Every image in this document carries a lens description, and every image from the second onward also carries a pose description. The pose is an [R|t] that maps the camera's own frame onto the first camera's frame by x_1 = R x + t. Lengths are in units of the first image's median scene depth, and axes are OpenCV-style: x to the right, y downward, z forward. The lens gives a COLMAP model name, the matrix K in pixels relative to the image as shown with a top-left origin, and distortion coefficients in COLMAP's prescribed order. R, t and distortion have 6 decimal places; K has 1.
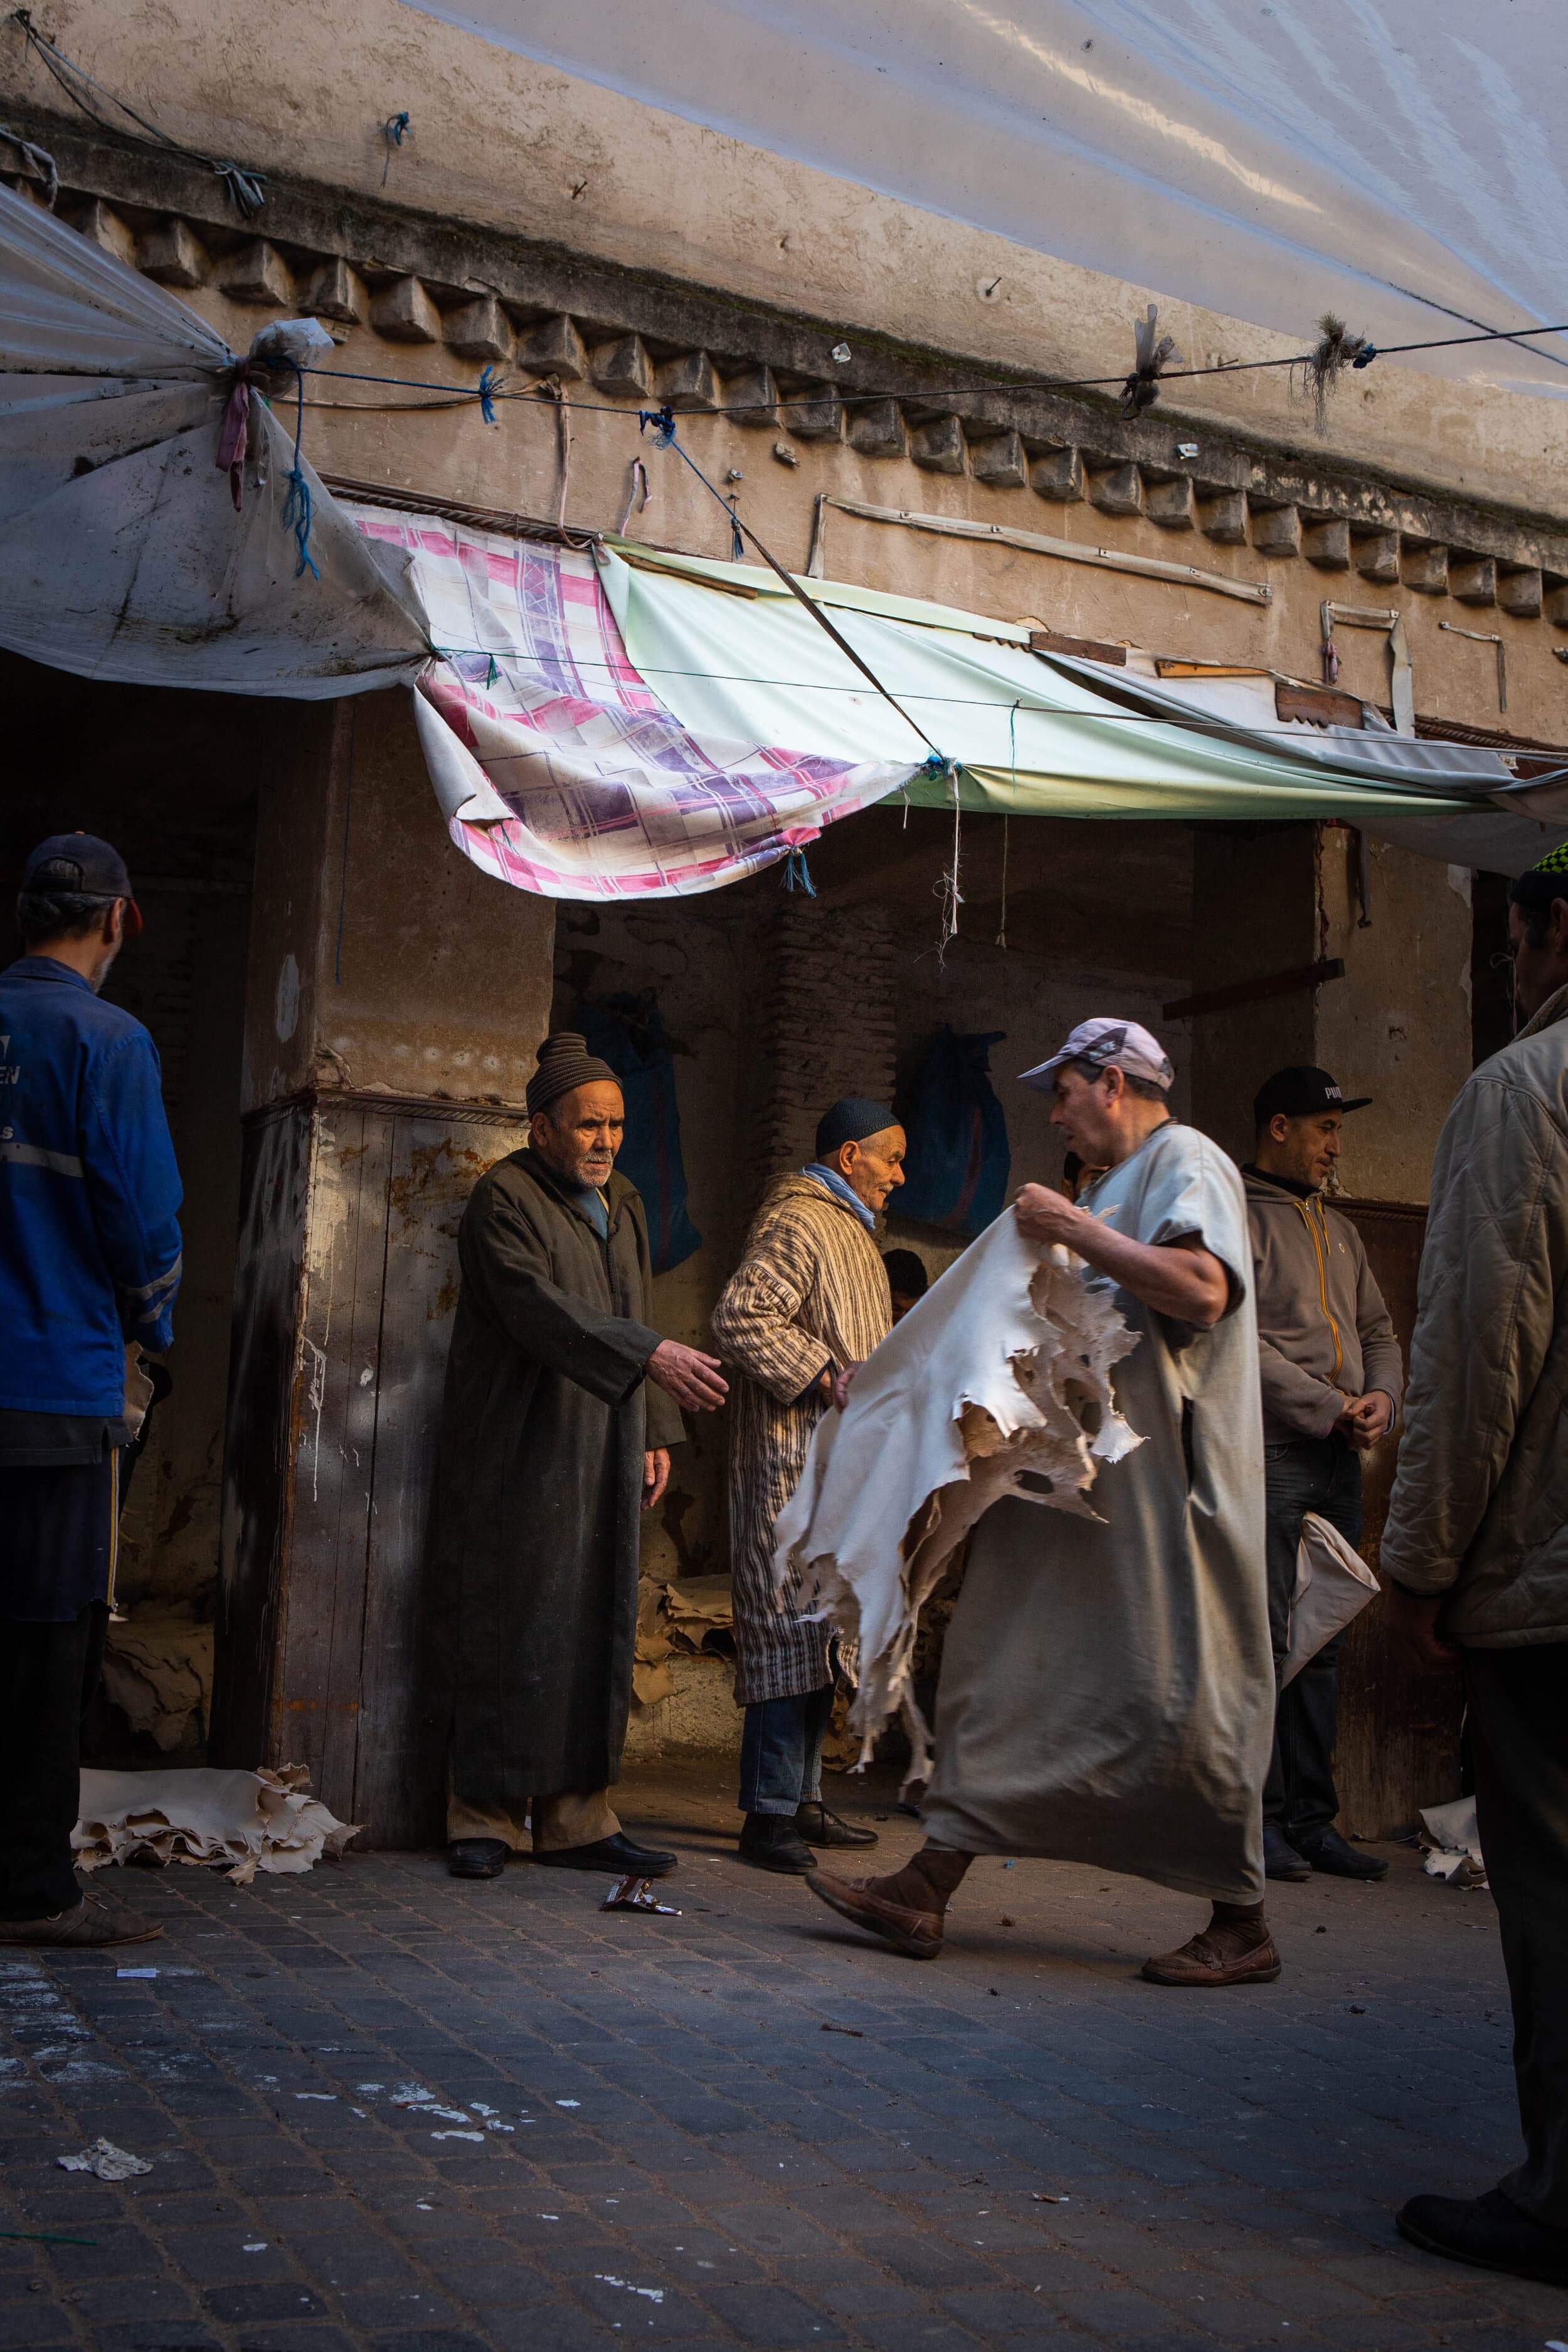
lens RADIAL K [[2600.6, 0, 705.7], [0, 2600.6, 1176.5], [0, 0, 1]] dist [-0.034322, 0.038065]
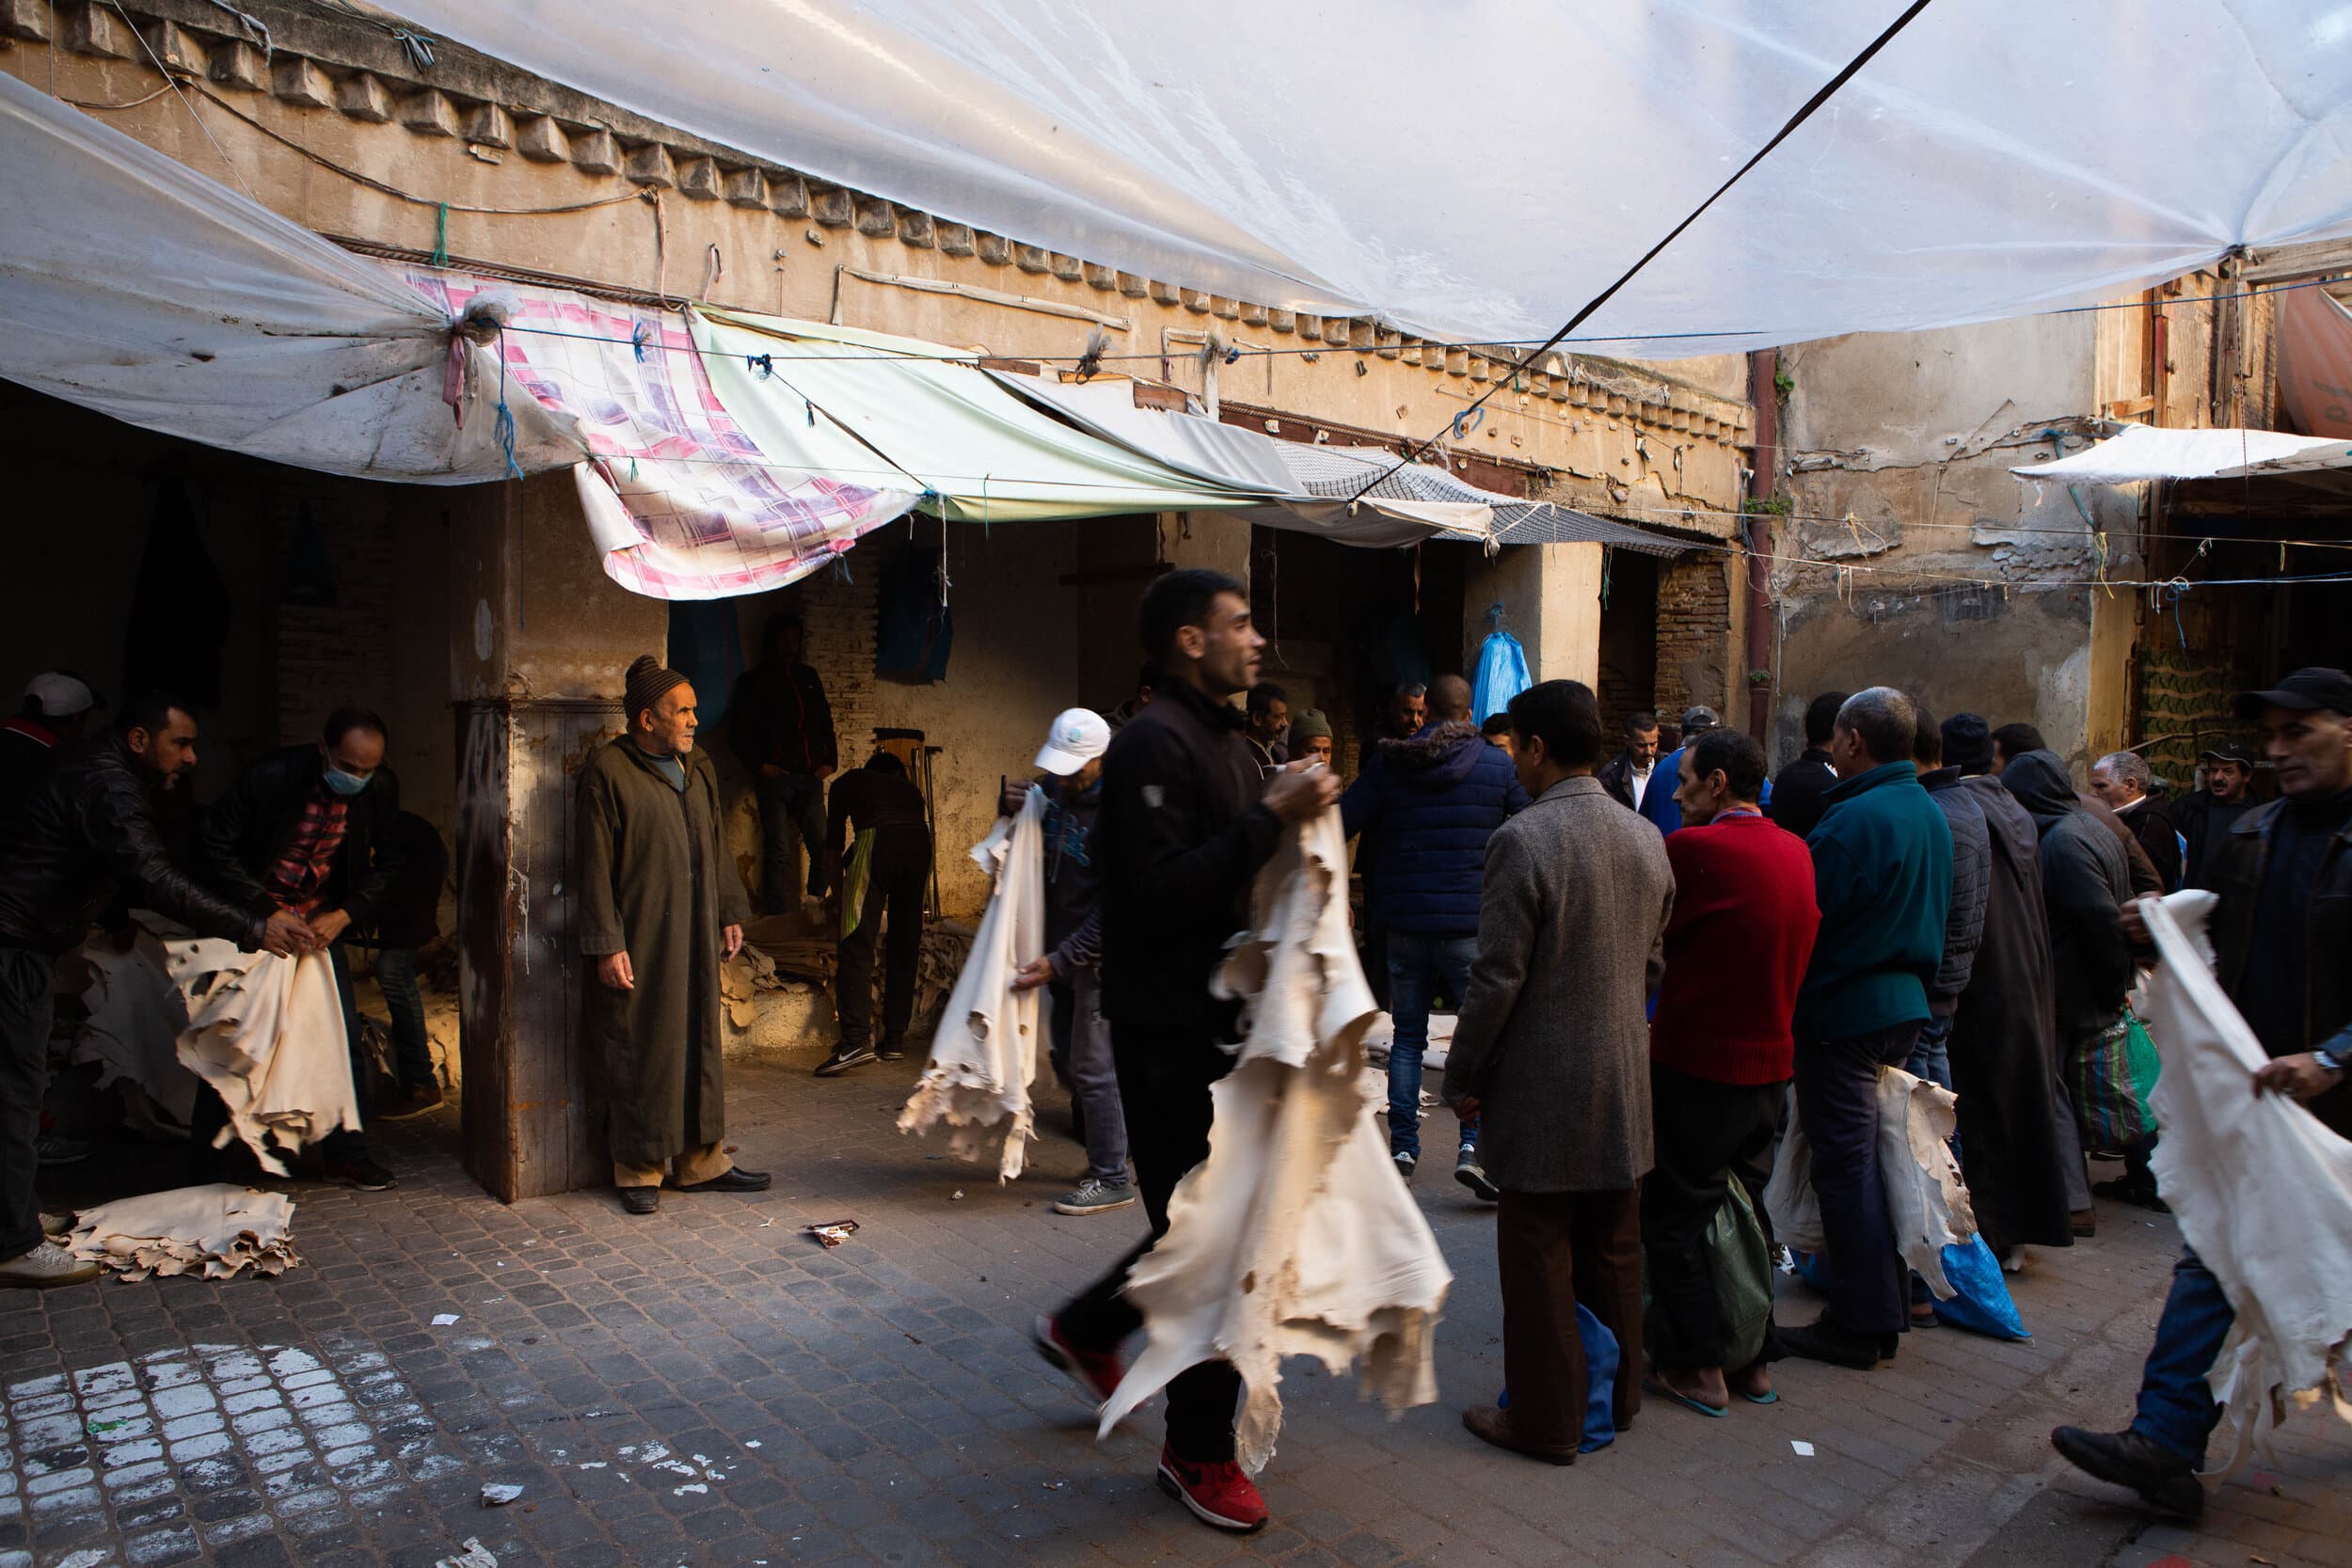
lens RADIAL K [[1646.3, 0, 1176.0], [0, 1646.3, 784.0], [0, 0, 1]] dist [-0.104754, 0.081840]
pose [[0.963969, -0.041927, 0.262689, -0.028817], [-0.004374, 0.984870, 0.173242, -0.144691], [-0.265978, -0.168149, 0.949201, 0.021086]]
